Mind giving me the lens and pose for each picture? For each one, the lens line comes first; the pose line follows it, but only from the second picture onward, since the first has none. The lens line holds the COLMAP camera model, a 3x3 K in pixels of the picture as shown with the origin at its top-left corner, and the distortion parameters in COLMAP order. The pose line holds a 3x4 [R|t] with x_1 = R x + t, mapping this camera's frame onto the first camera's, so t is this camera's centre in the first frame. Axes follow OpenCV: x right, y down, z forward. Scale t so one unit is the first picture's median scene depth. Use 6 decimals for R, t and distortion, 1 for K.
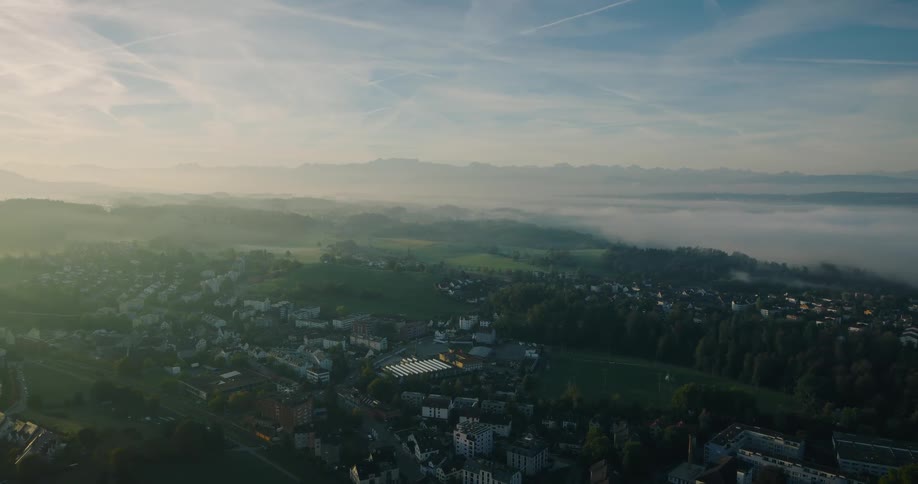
lens RADIAL K [[634.9, 0, 459.0], [0, 634.9, 242.0], [0, 0, 1]] dist [-0.039990, 0.001007]
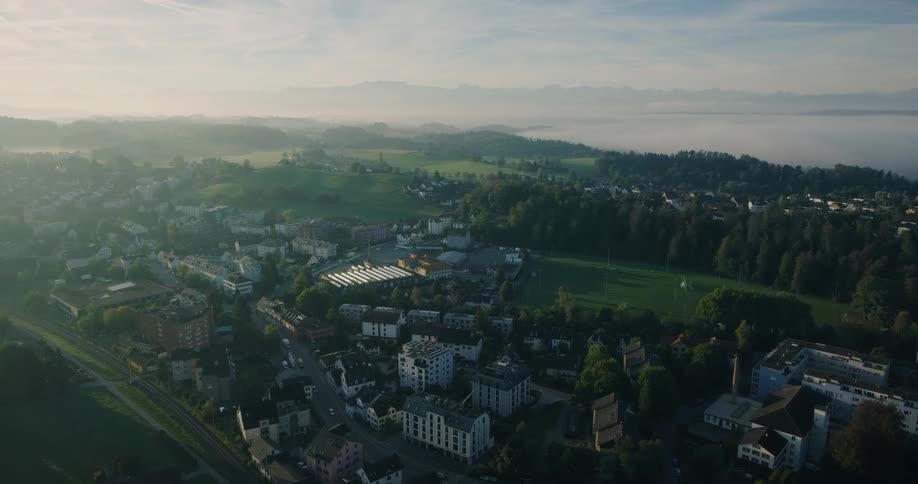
lens RADIAL K [[632.6, 0, 454.8], [0, 632.6, 240.3], [0, 0, 1]] dist [-0.039848, 0.004644]
pose [[0.999884, -0.012462, 0.008813, 0.029139], [0.011371, 0.993358, 0.114498, 0.053509], [-0.010182, -0.114384, 0.993384, 0.181408]]
